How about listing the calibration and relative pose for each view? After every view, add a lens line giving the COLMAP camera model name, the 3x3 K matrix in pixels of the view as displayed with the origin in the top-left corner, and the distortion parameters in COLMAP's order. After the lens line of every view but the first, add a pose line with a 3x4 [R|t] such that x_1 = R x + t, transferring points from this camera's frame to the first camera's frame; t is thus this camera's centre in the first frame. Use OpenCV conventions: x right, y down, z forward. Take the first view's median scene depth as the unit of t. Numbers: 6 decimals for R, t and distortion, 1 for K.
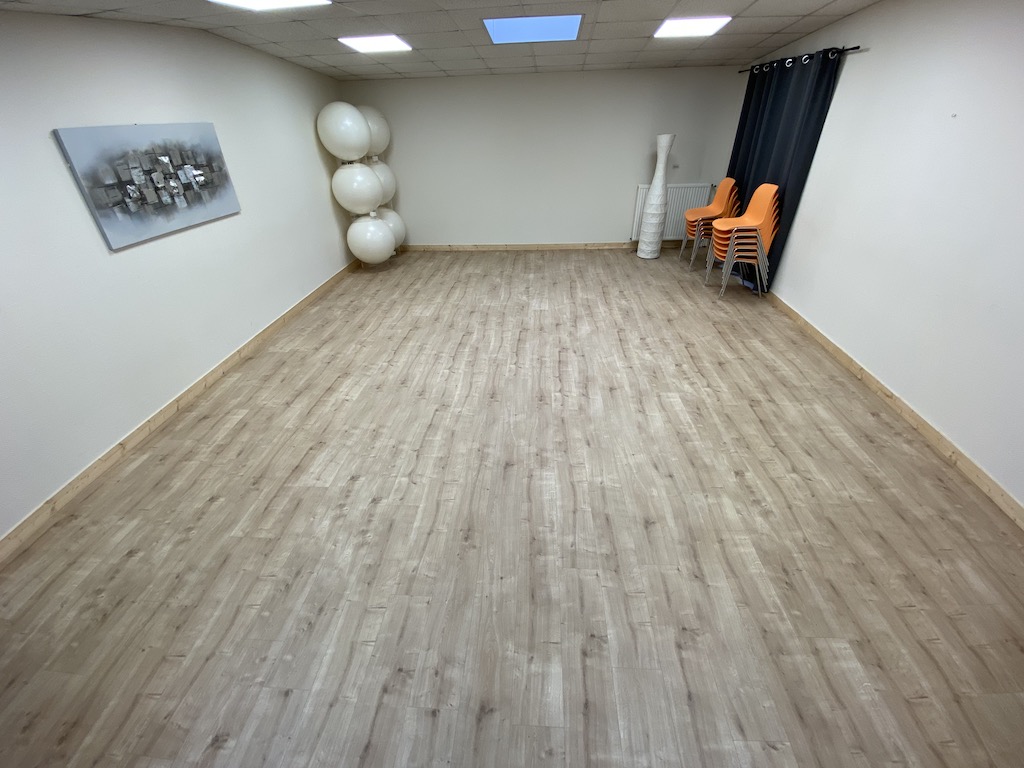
lens RADIAL K [[415.6, 0, 507.6], [0, 415.6, 382.5], [0, 0, 1]] dist [0.031146, -0.025576]
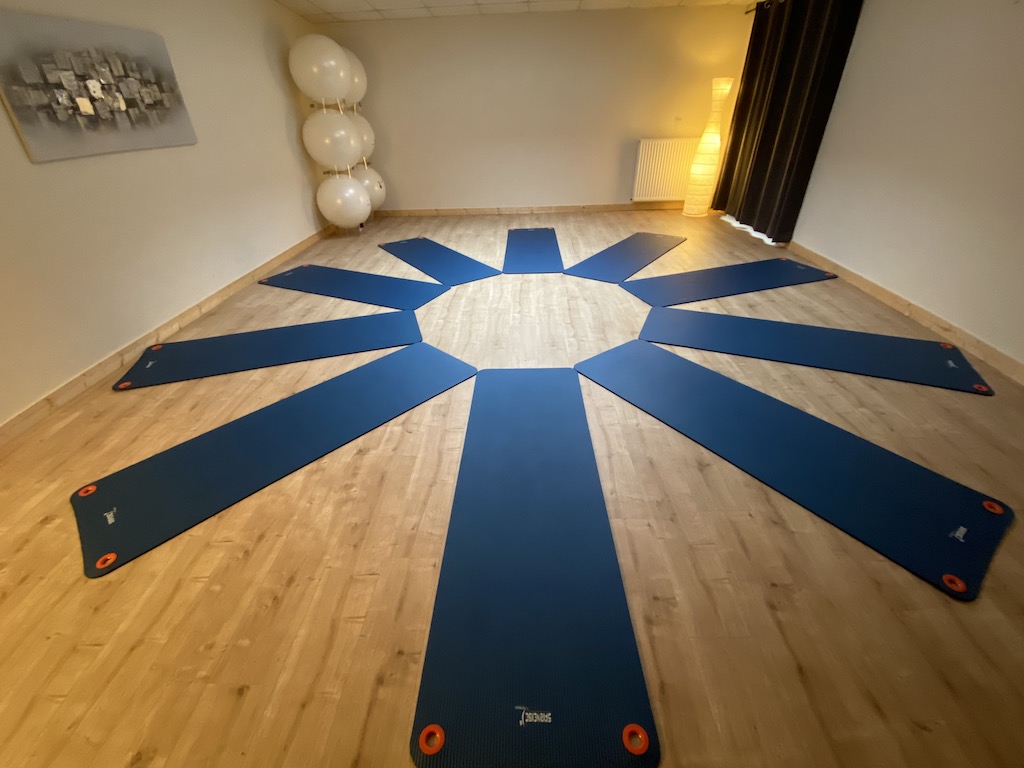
lens RADIAL K [[415.6, 0, 507.6], [0, 415.6, 382.5], [0, 0, 1]] dist [0.031146, -0.025576]
pose [[0.999274, -0.021030, 0.031760, -0.056573], [0.020819, 0.999759, 0.006964, 0.145893], [-0.031899, -0.006297, 0.999471, 0.182854]]
